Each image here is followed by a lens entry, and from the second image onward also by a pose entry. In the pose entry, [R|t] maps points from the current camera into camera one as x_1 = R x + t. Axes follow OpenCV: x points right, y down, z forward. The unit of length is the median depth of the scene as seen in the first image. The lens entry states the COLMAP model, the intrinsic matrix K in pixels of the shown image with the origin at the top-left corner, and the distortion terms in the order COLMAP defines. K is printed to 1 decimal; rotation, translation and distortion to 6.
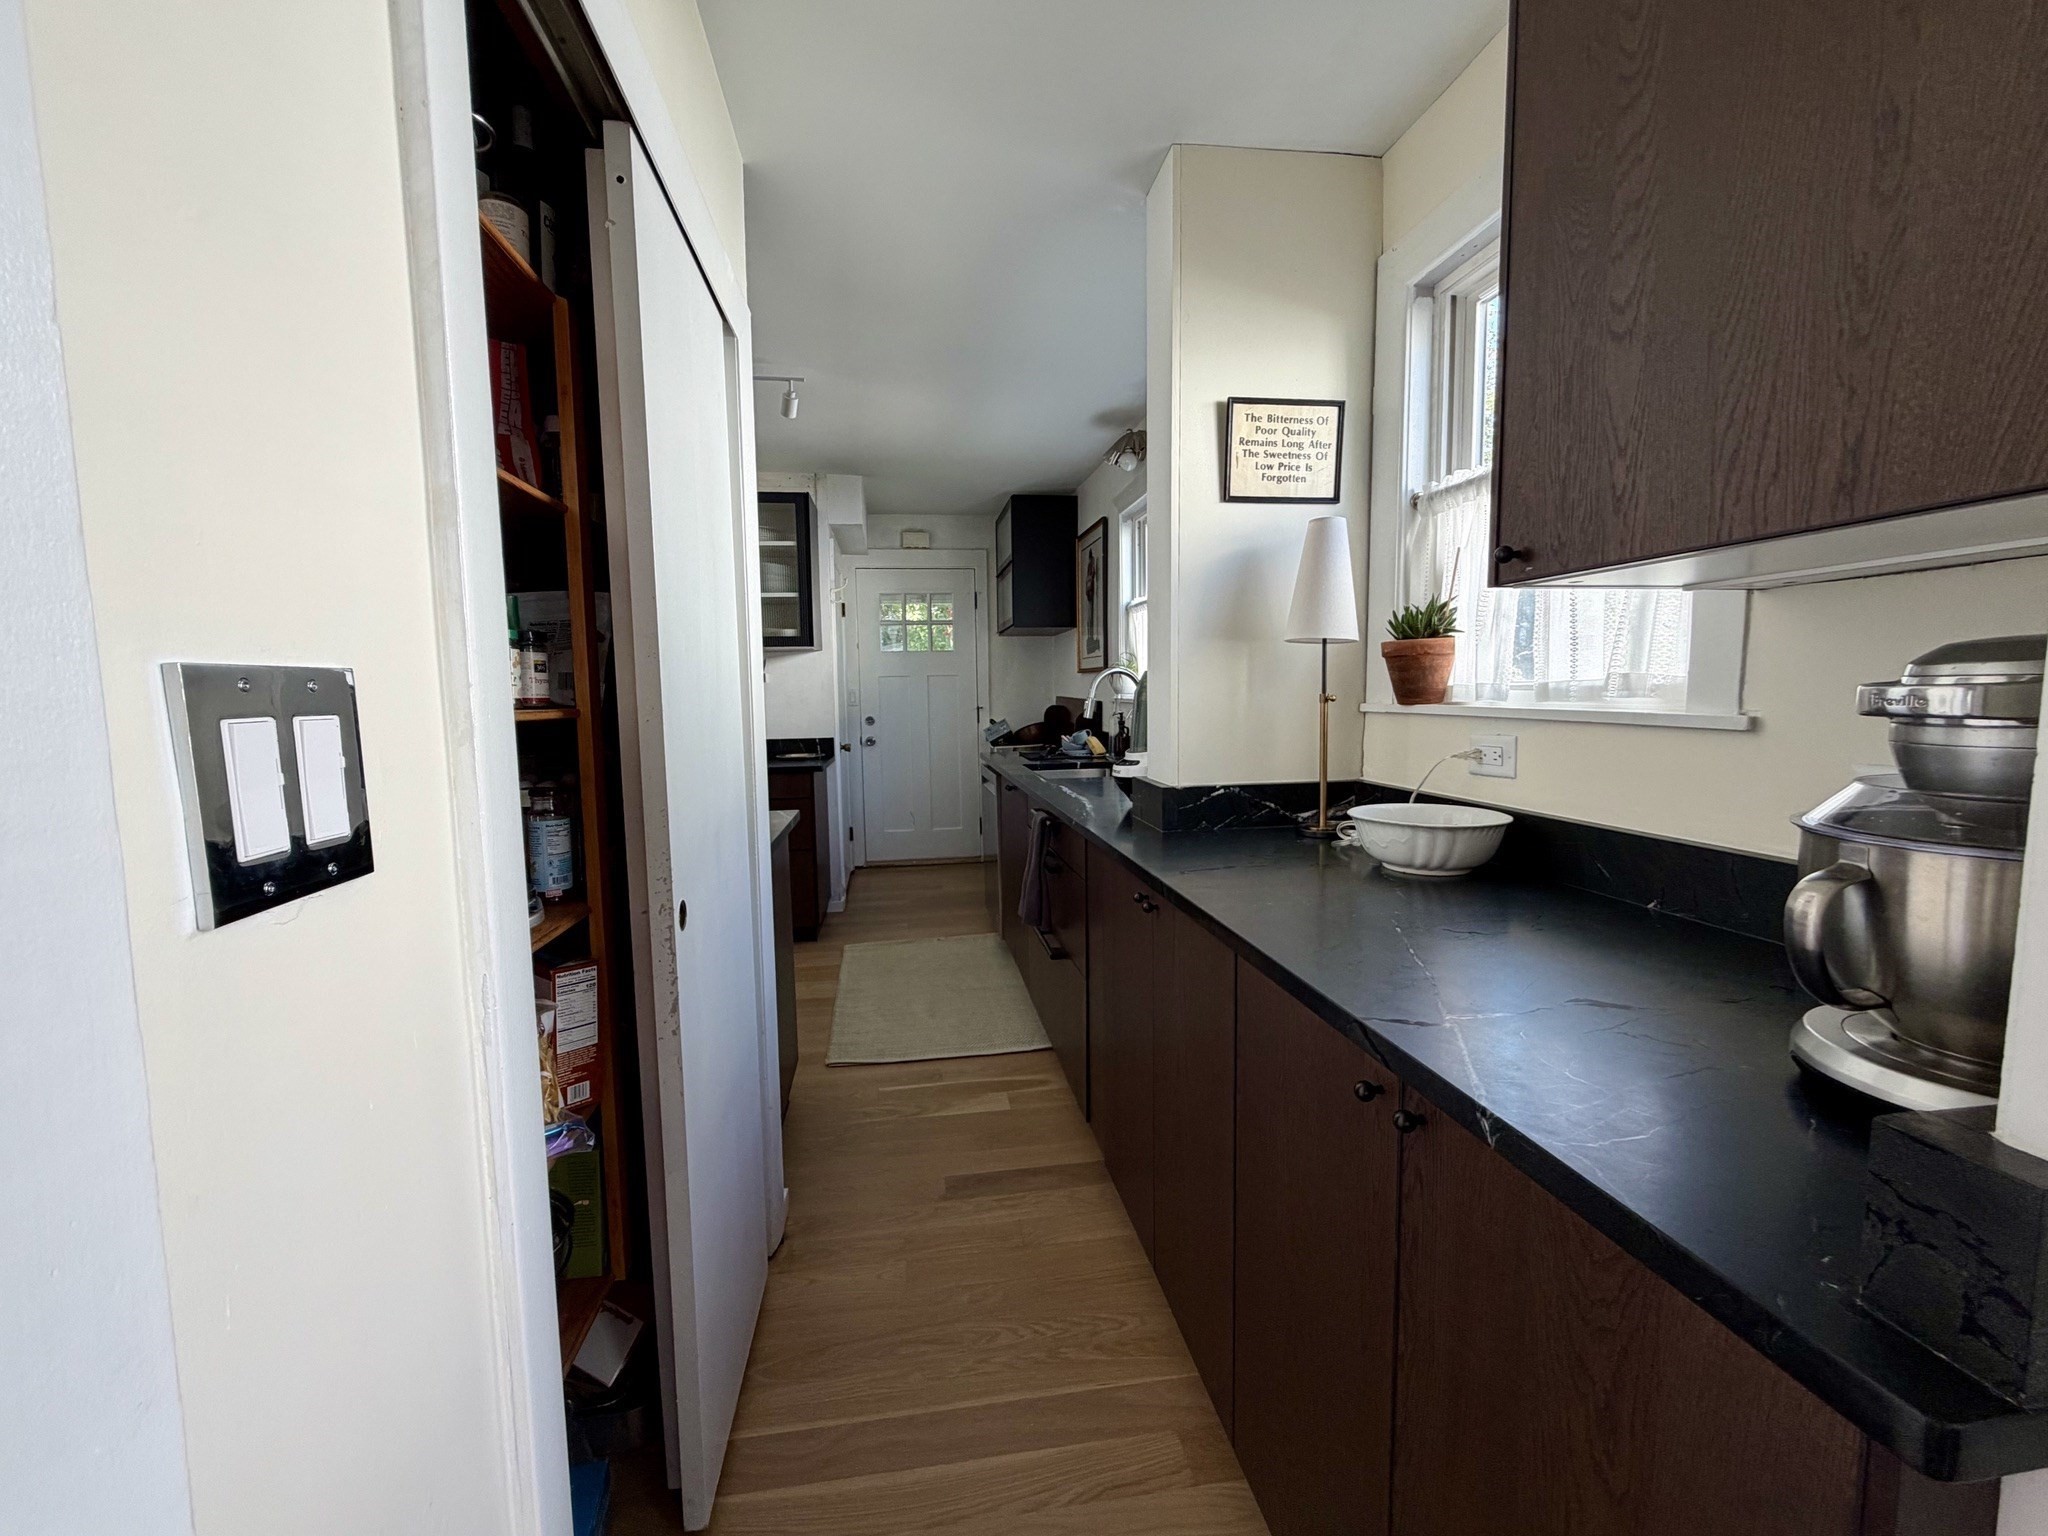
lens RADIAL K [[842.8, 0, 1027.3], [0, 842.8, 767.9], [0, 0, 1]] dist [-0.003689, -0.000062]
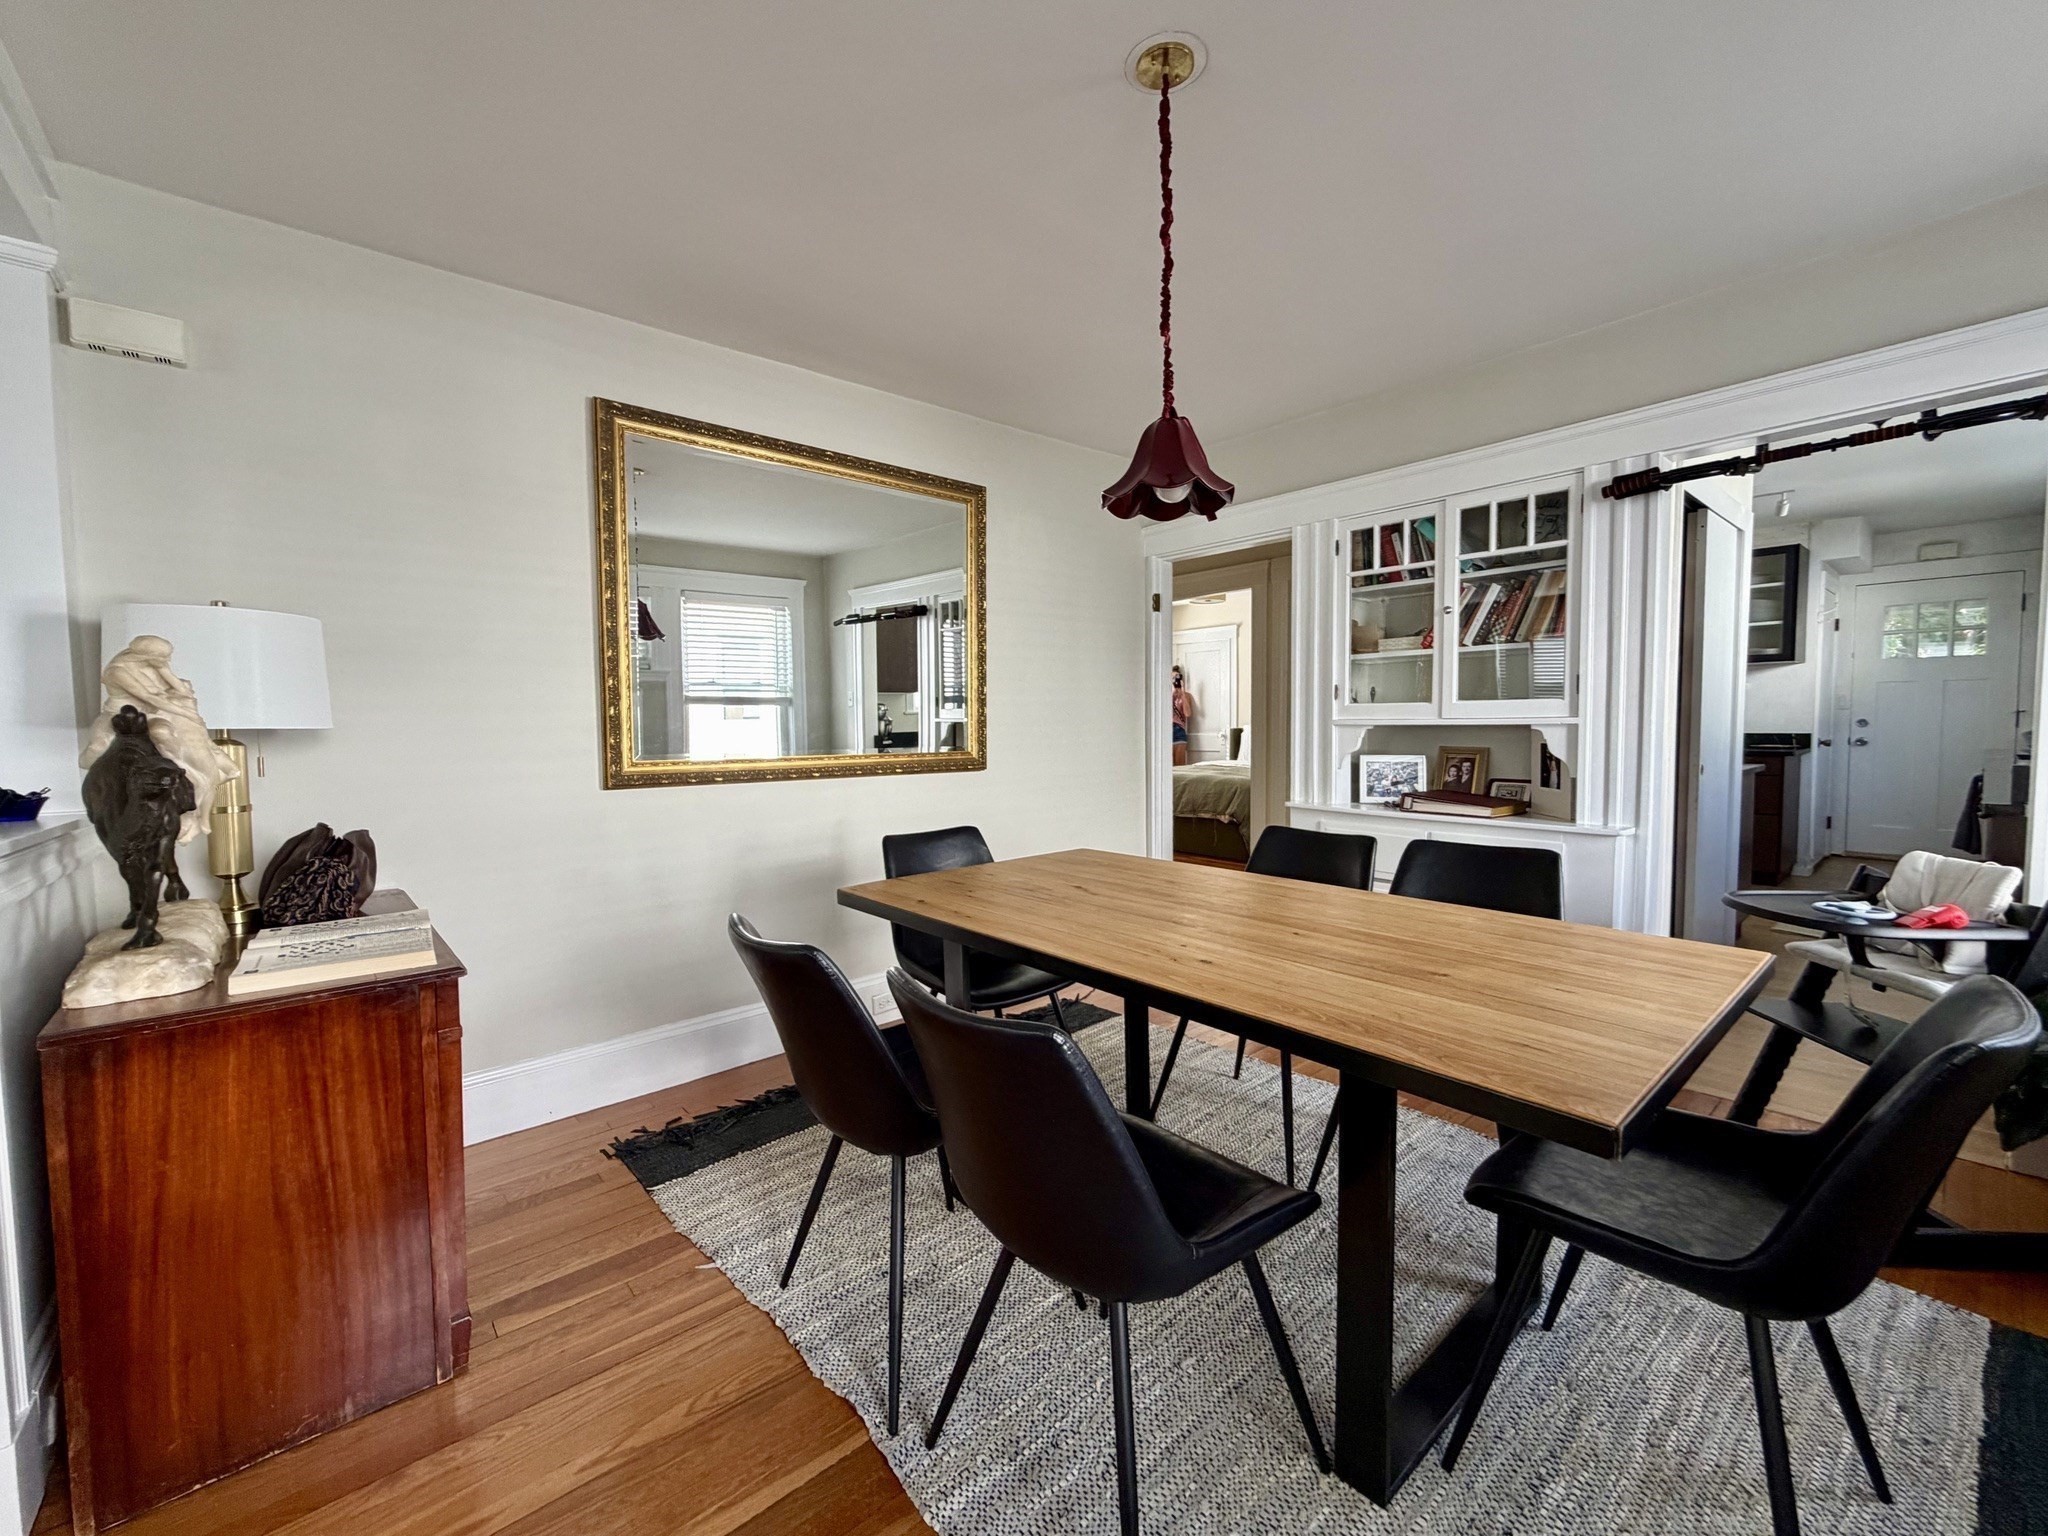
lens RADIAL K [[842.8, 0, 1040.4], [0, 842.8, 757.4], [0, 0, 1]] dist [-0.003689, -0.000062]
pose [[0.542195, 0.058867, -0.838188, 0.191728], [-0.077222, 0.996812, 0.020055, 0.062045], [0.836697, 0.053853, 0.545012, -0.613794]]
